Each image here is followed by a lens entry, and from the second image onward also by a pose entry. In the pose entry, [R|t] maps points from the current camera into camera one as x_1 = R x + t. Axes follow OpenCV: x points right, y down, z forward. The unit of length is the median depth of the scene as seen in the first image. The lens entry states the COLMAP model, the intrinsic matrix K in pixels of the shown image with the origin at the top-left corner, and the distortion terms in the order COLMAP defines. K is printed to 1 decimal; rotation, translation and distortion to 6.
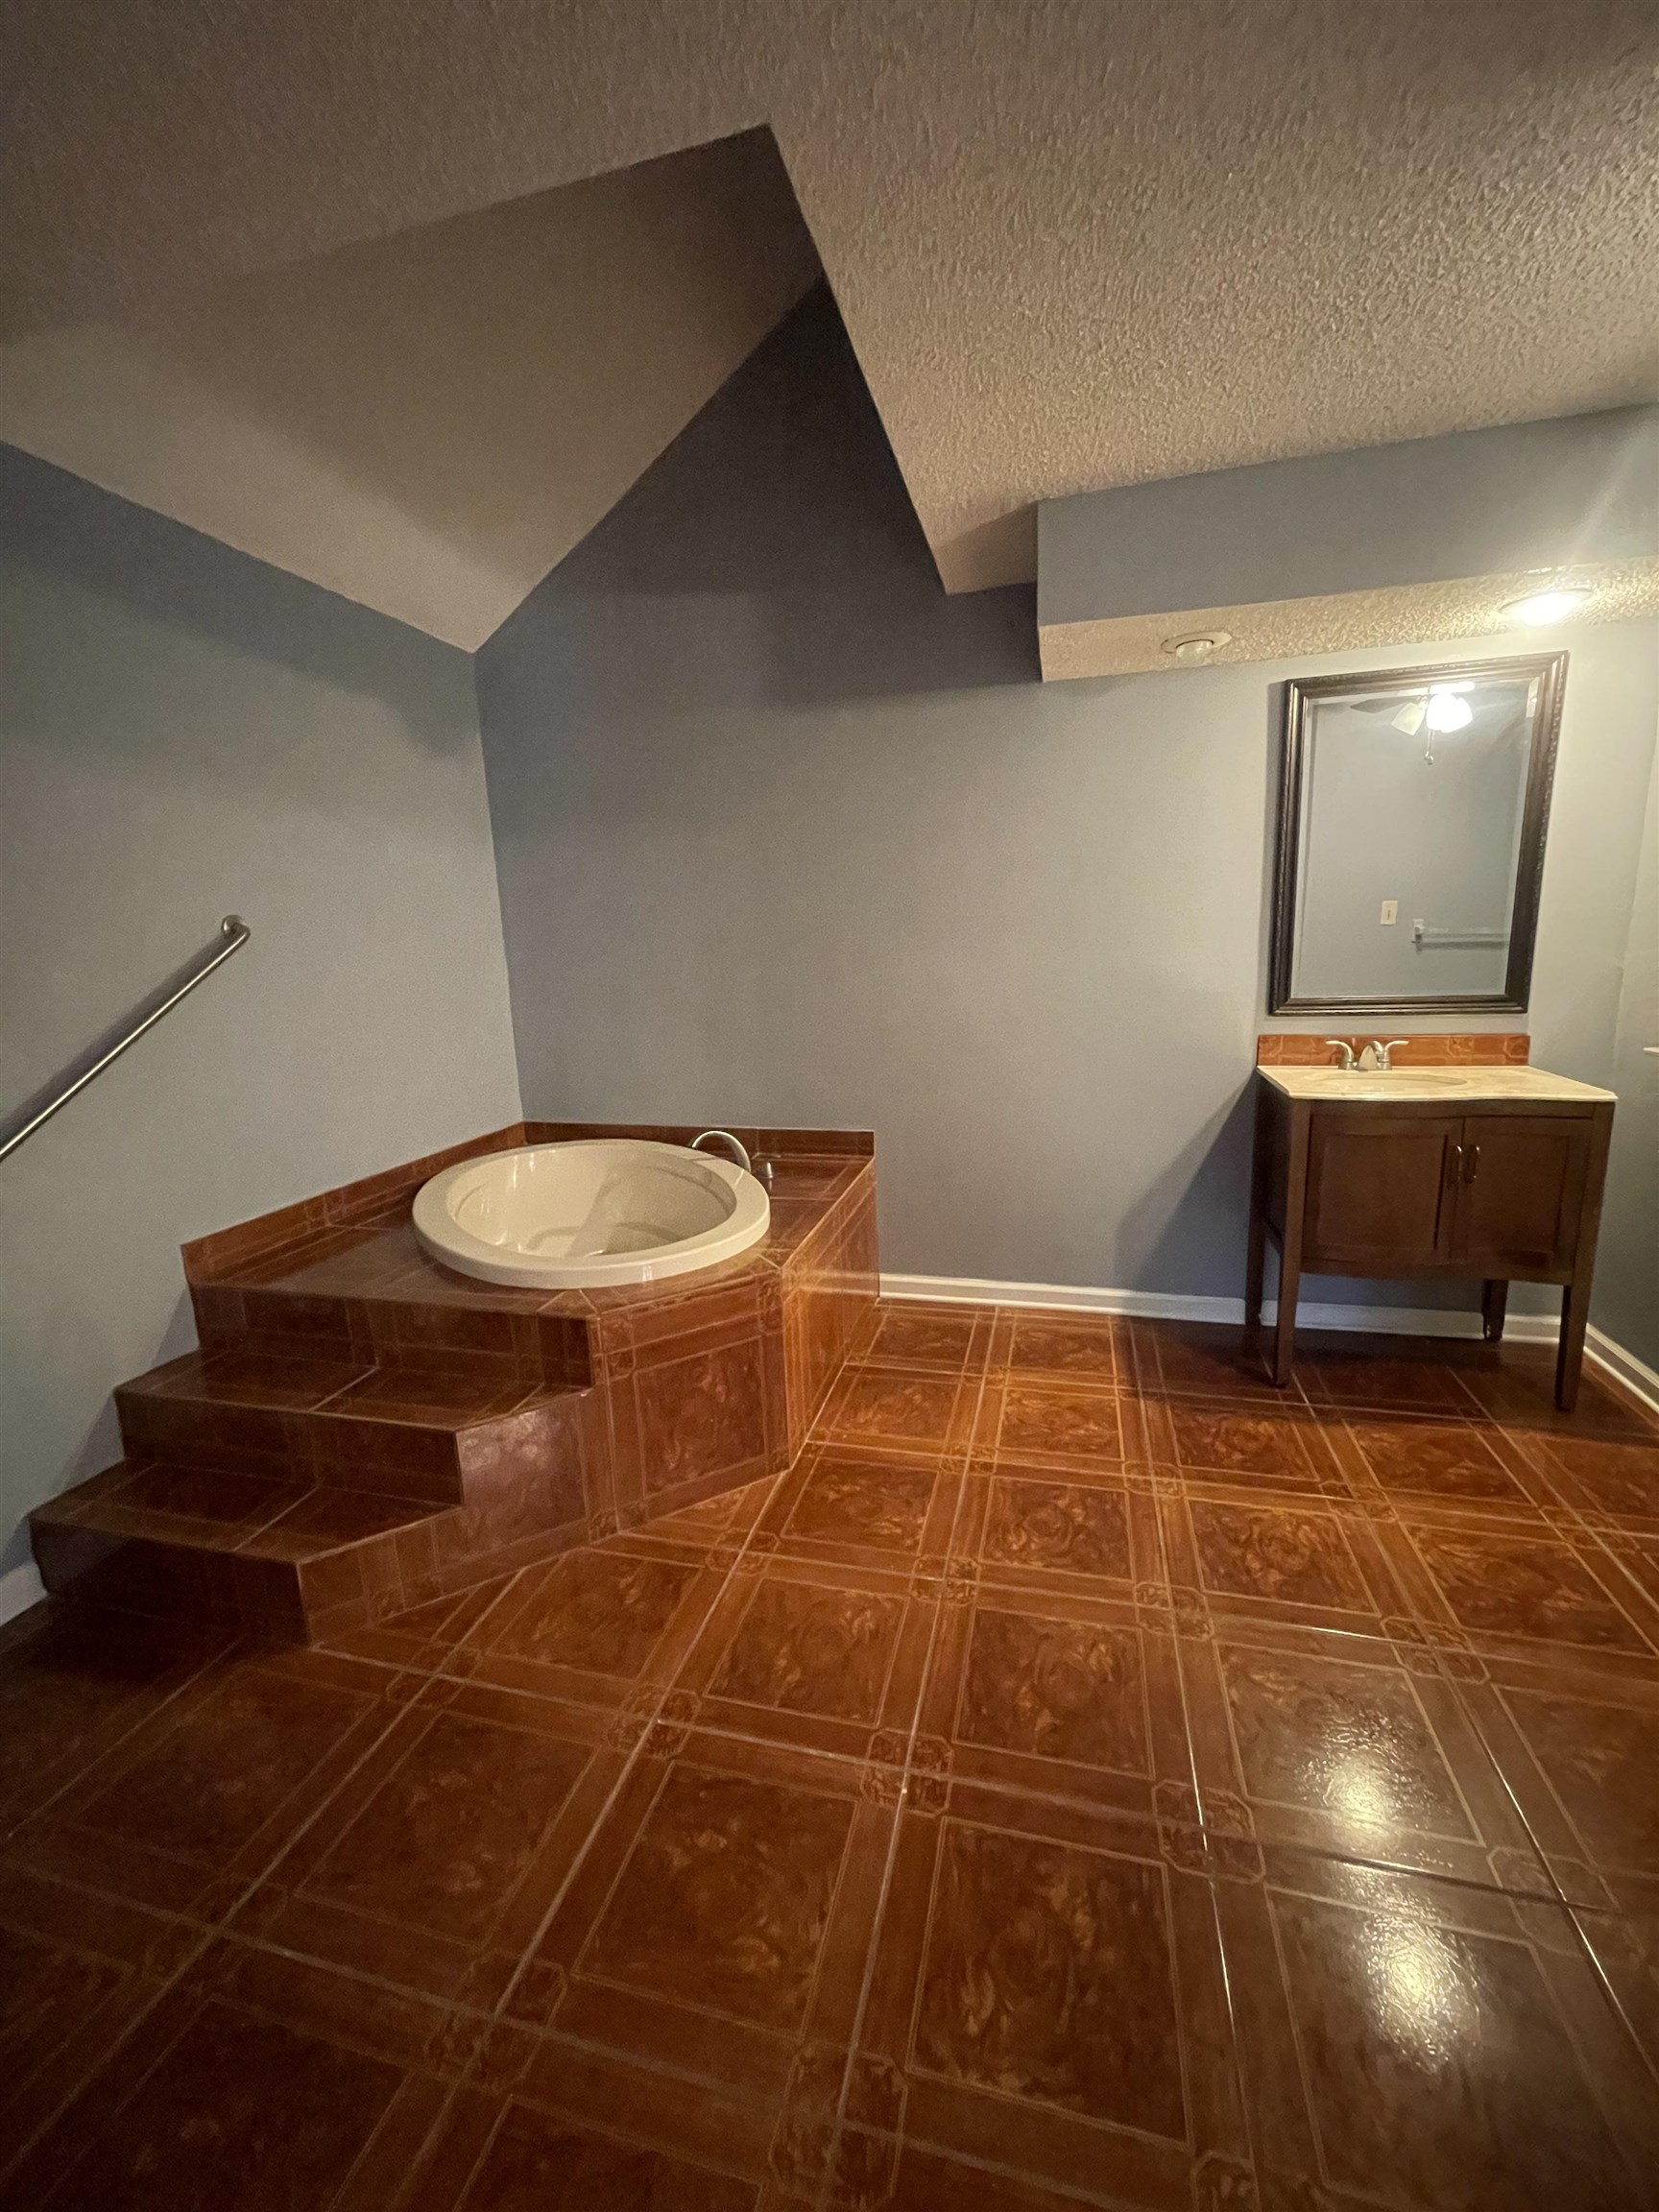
lens RADIAL K [[893.6, 0, 830.3], [0, 893.6, 1105.1], [0, 0, 1]] dist [-0.001872, 0.001907]
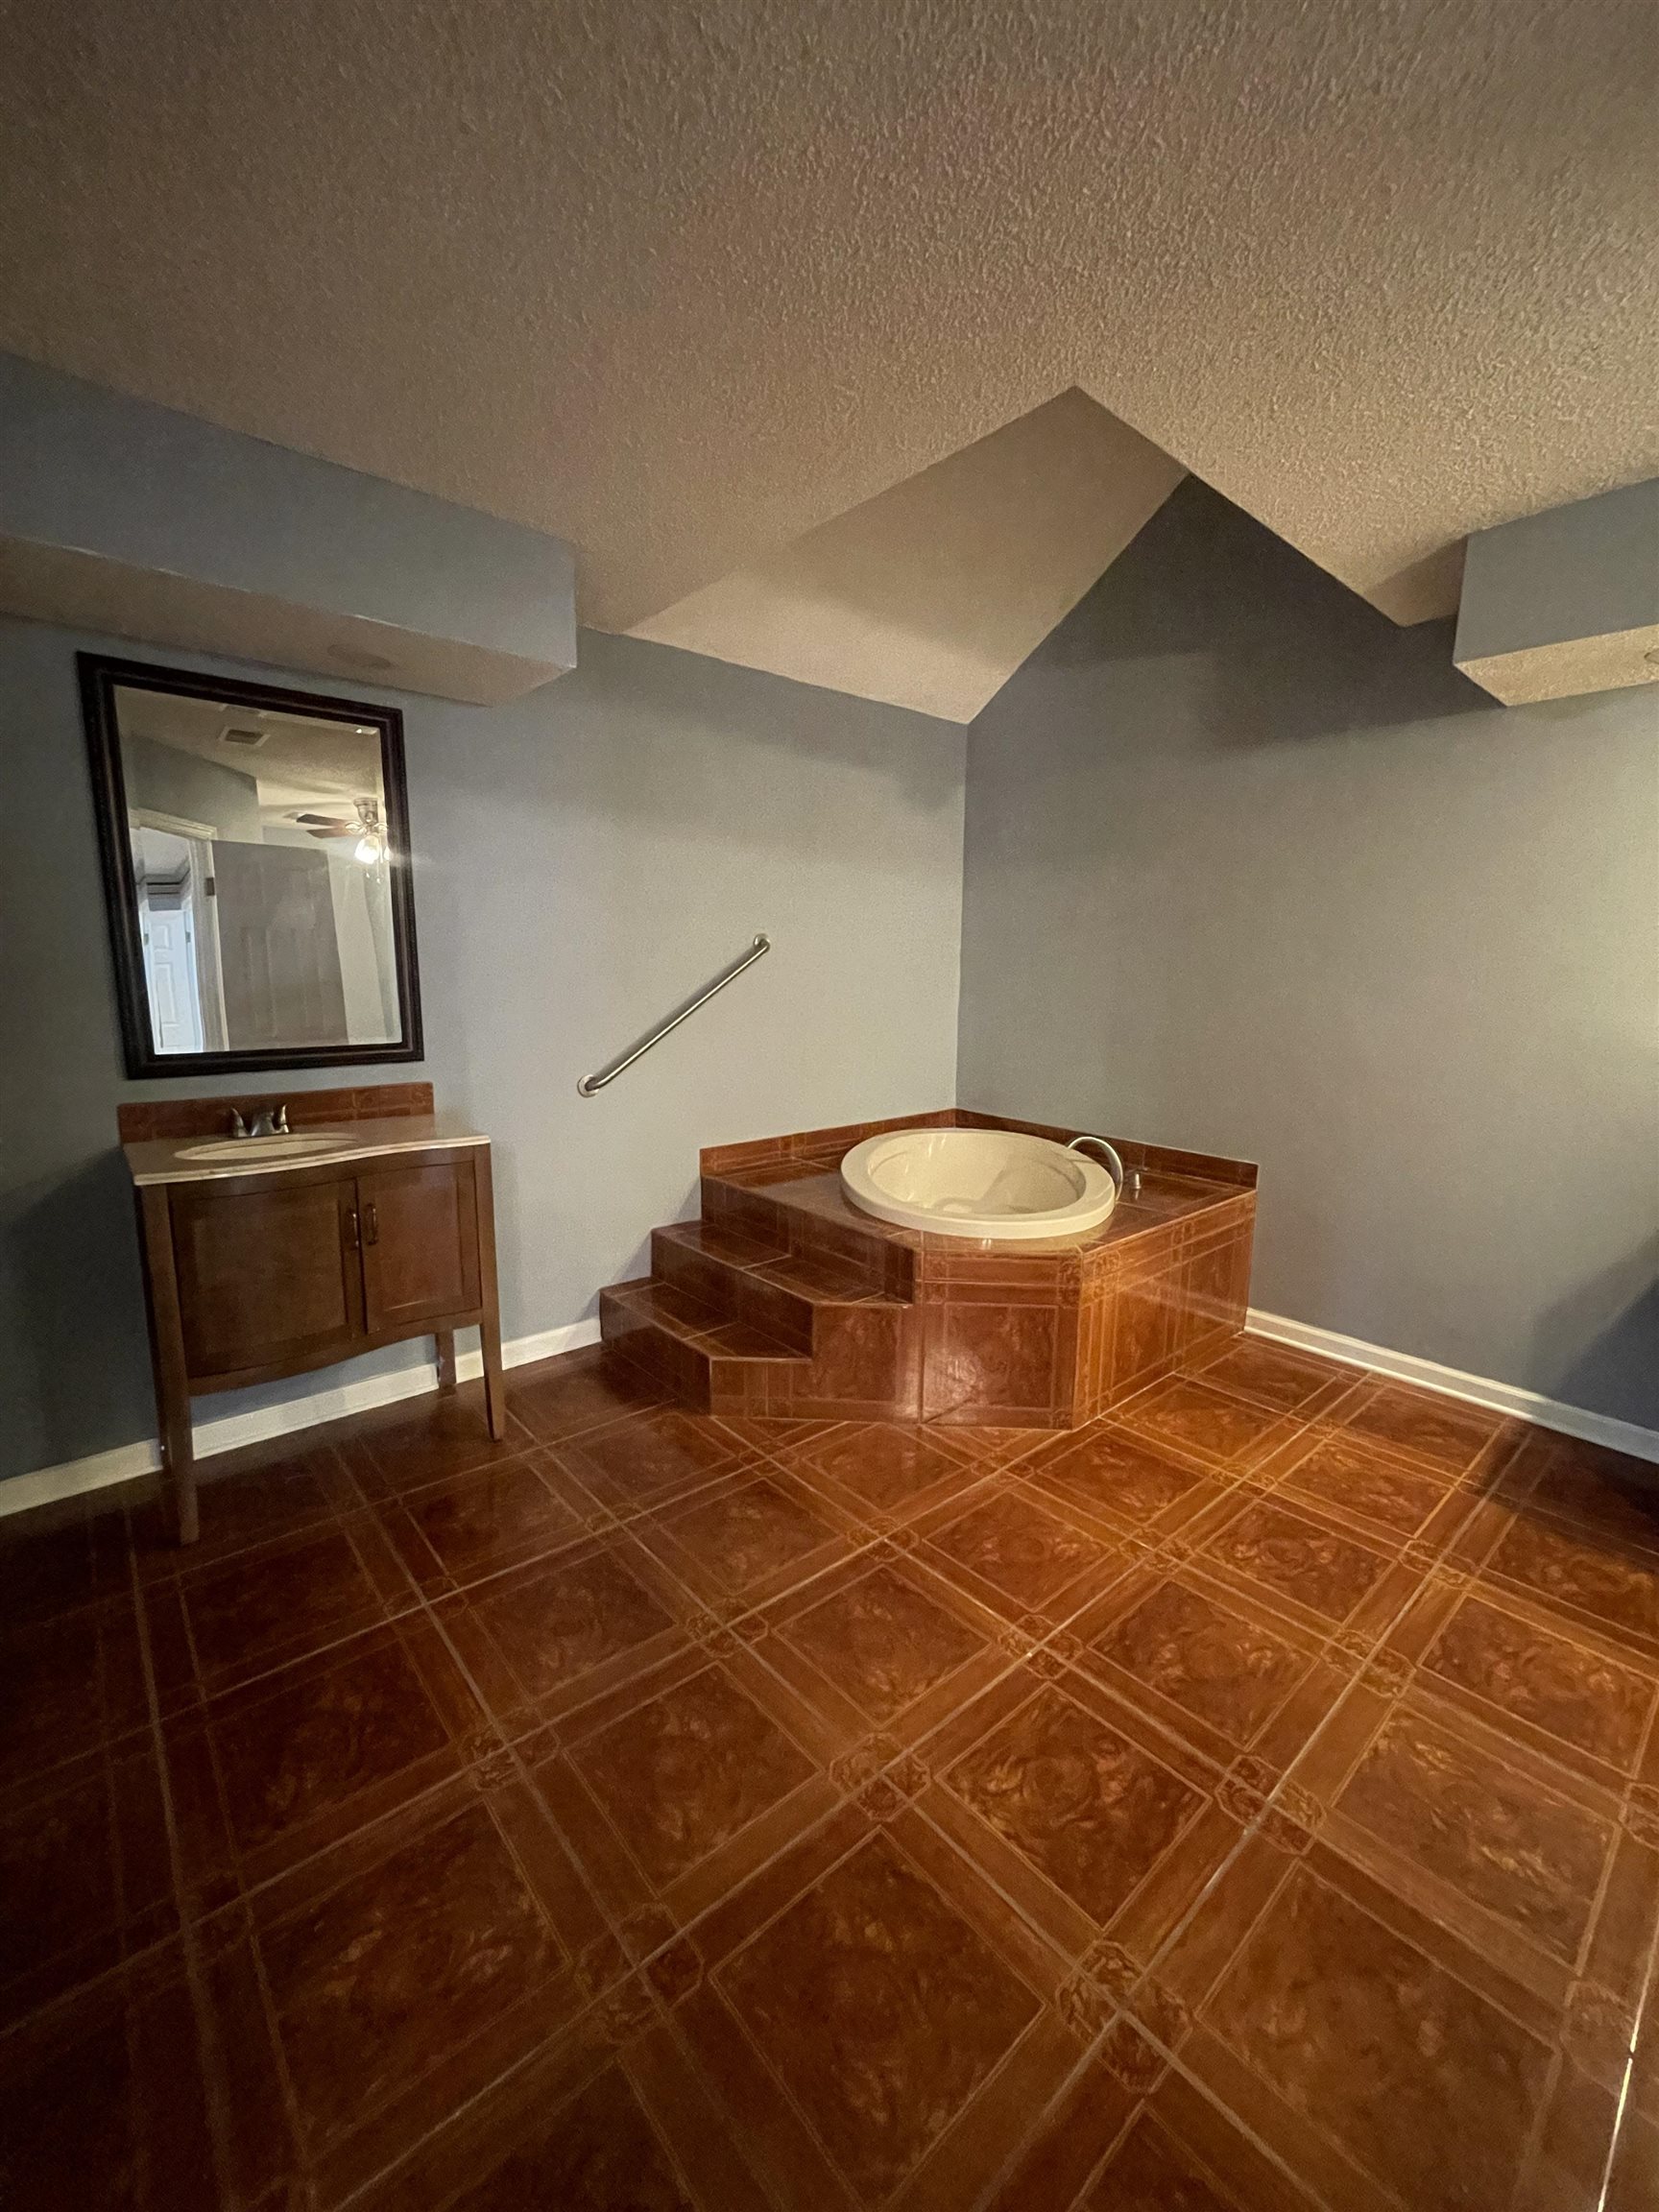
lens RADIAL K [[893.6, 0, 829.3], [0, 893.6, 1109.0], [0, 0, 1]] dist [-0.001872, 0.001907]
pose [[0.825469, 0.139766, -0.546870, 0.275578], [-0.146761, 0.988681, 0.031153, 0.010733], [0.545034, 0.054543, 0.836638, -0.153901]]
